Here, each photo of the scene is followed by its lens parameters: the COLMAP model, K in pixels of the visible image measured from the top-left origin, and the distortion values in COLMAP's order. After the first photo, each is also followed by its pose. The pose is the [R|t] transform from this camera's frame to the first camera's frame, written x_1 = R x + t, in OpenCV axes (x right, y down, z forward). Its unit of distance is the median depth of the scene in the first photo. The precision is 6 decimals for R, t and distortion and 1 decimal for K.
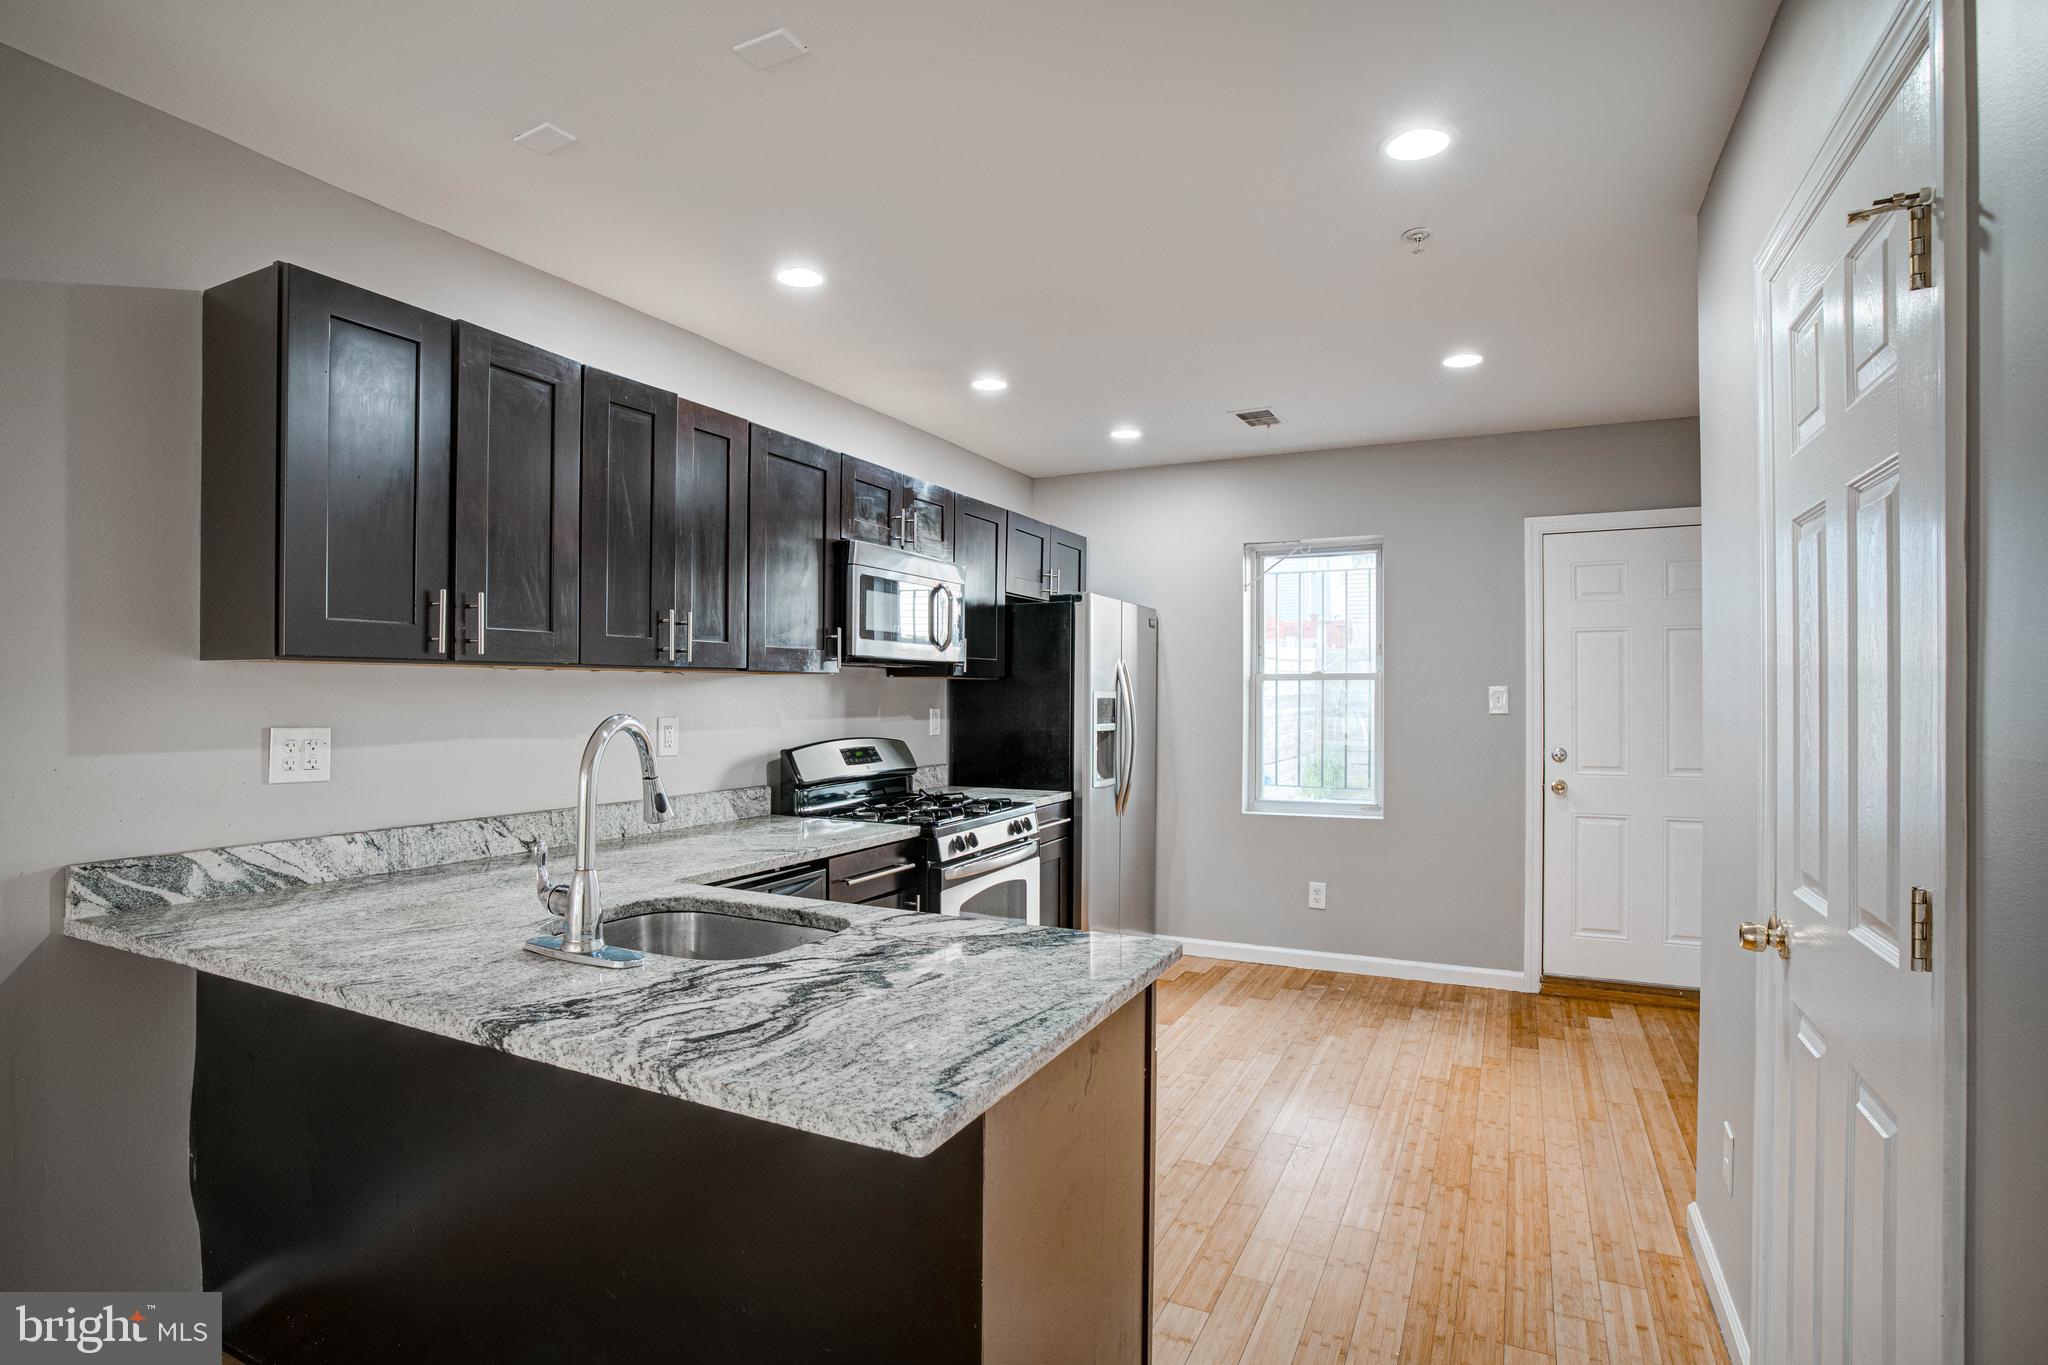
lens RADIAL K [[1009.9, 0, 1022.4], [0, 1009.9, 697.2], [0, 0, 1]] dist [-0.085116, 0.041512]
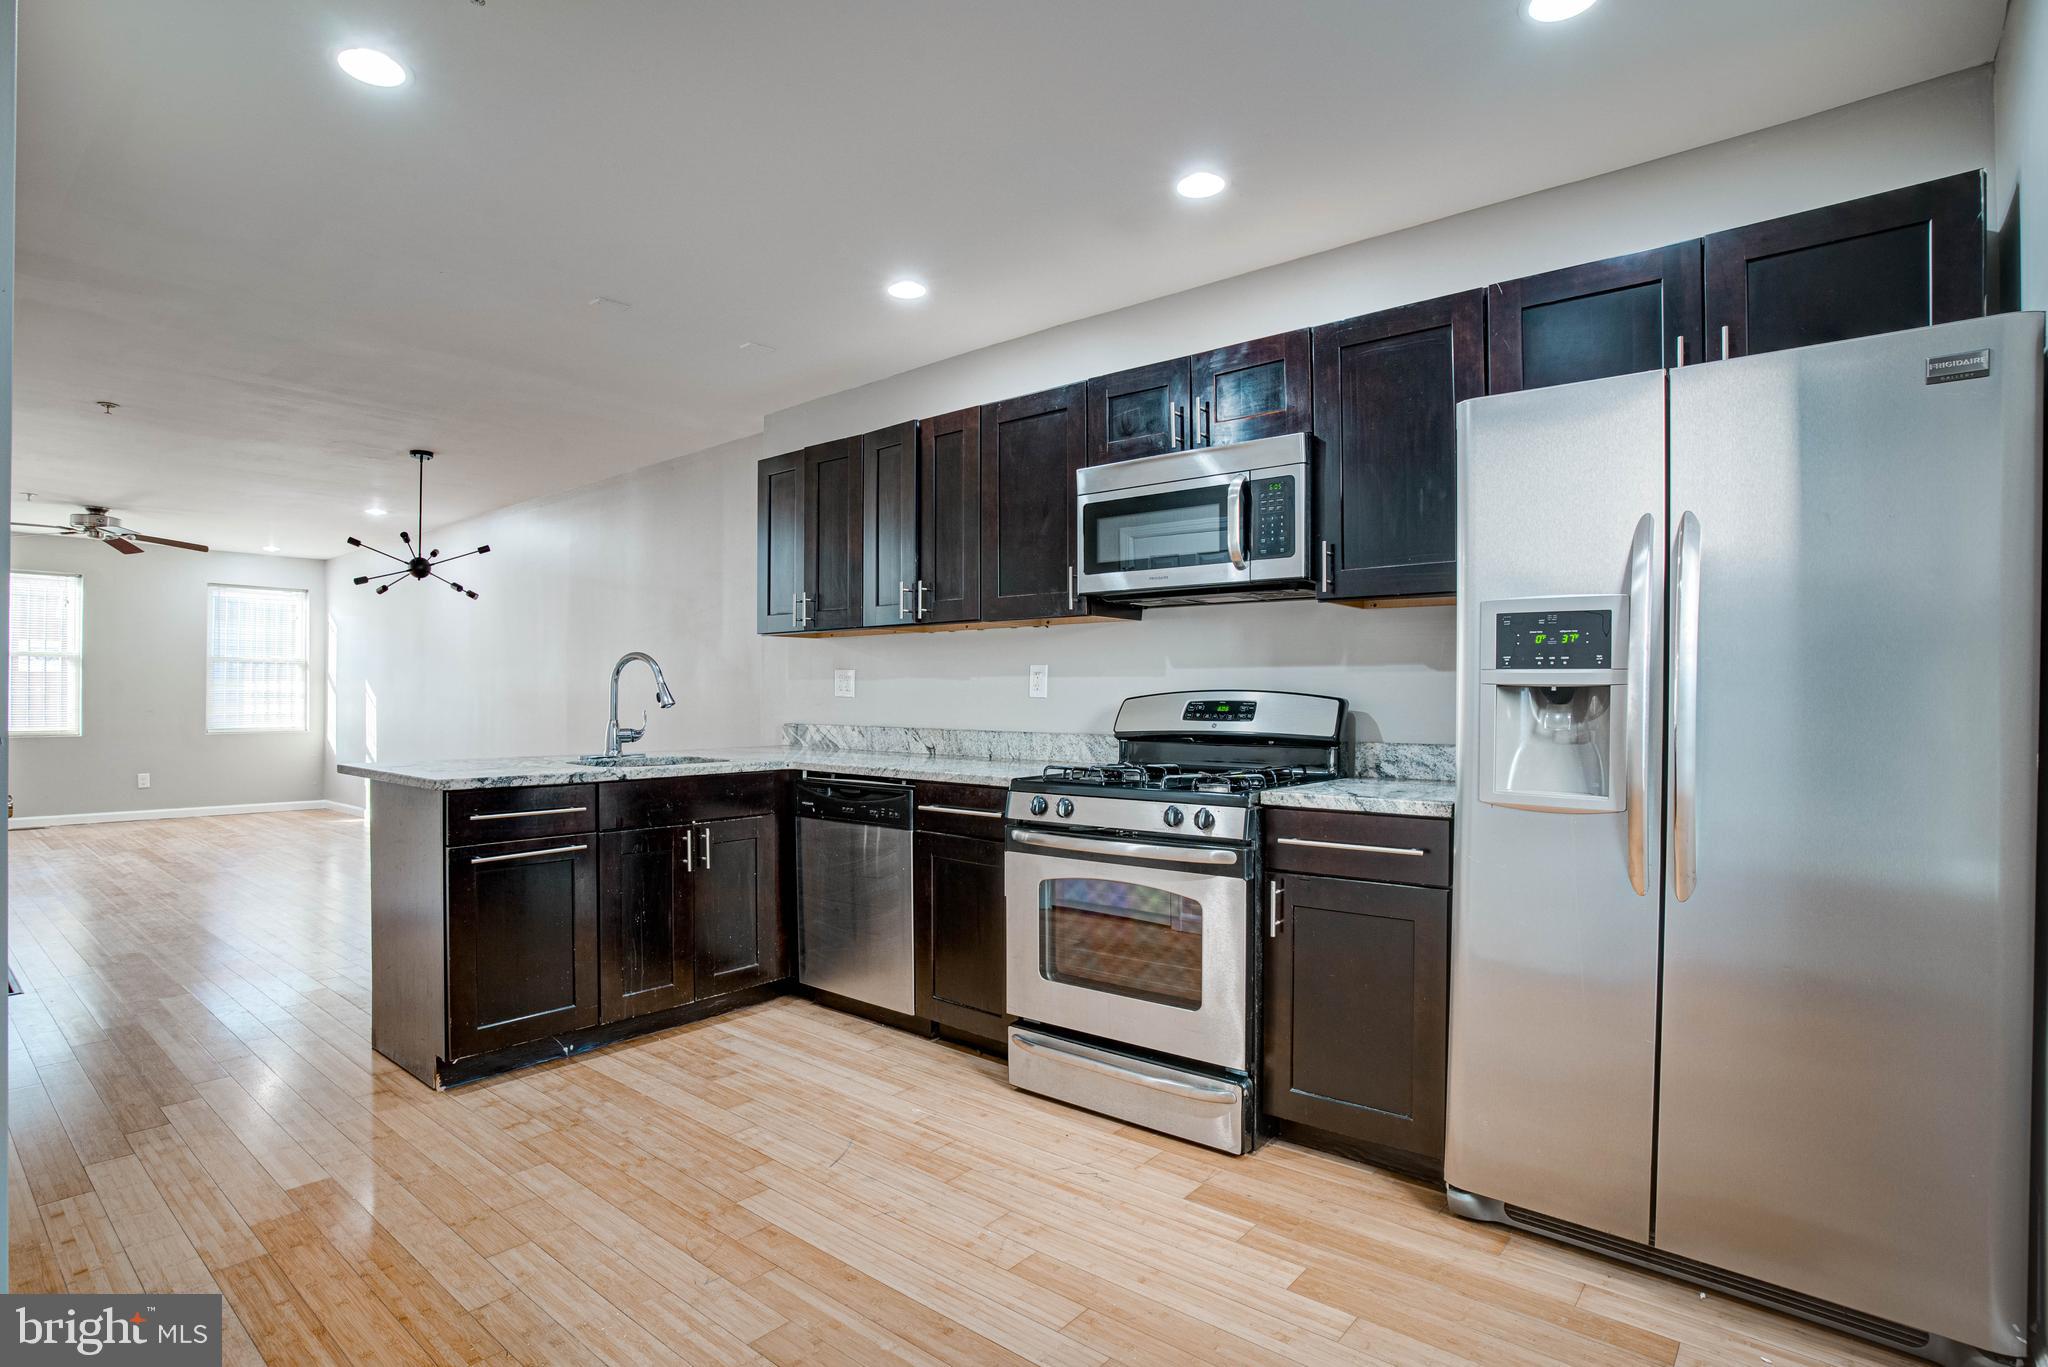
lens RADIAL K [[1009.9, 0, 976.1], [0, 1009.9, 698.2], [0, 0, 1]] dist [-0.062495, 0.039781]
pose [[-0.254640, 0.002312, -0.967033, 0.591512], [-0.005829, 0.999975, 0.003926, 0.039997], [0.967018, 0.006636, -0.254621, 0.897848]]
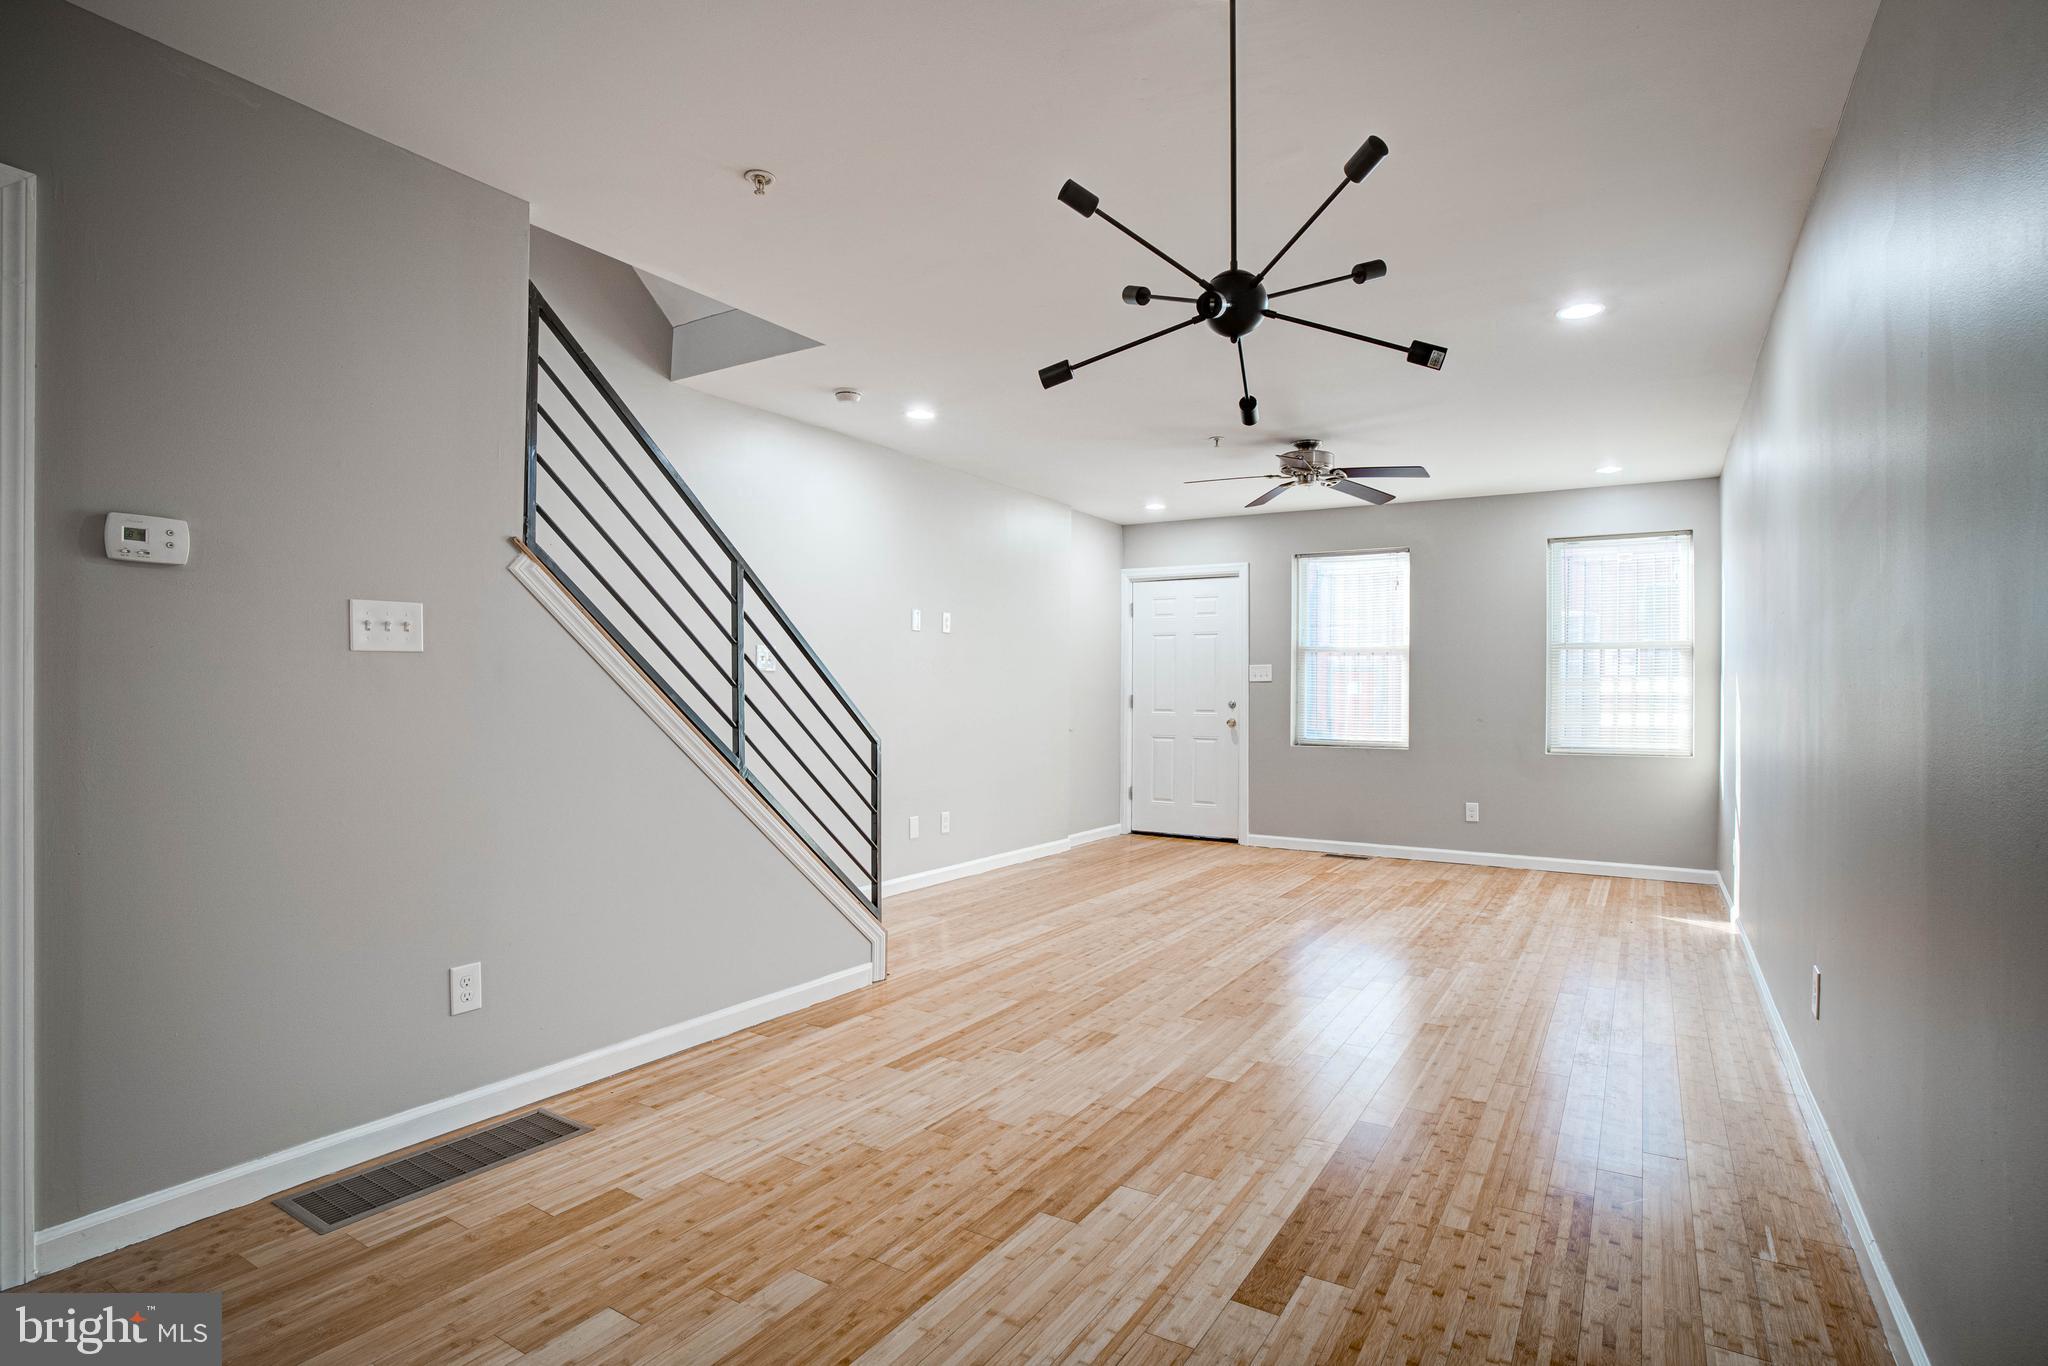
lens RADIAL K [[1009.9, 0, 1022.4], [0, 1009.9, 697.7], [0, 0, 1]] dist [-0.085116, 0.041512]
pose [[-0.995065, -0.009977, 0.098726, -0.431579], [-0.009275, 0.999928, 0.007558, 0.046753], [-0.098795, 0.006605, -0.995086, 0.300923]]
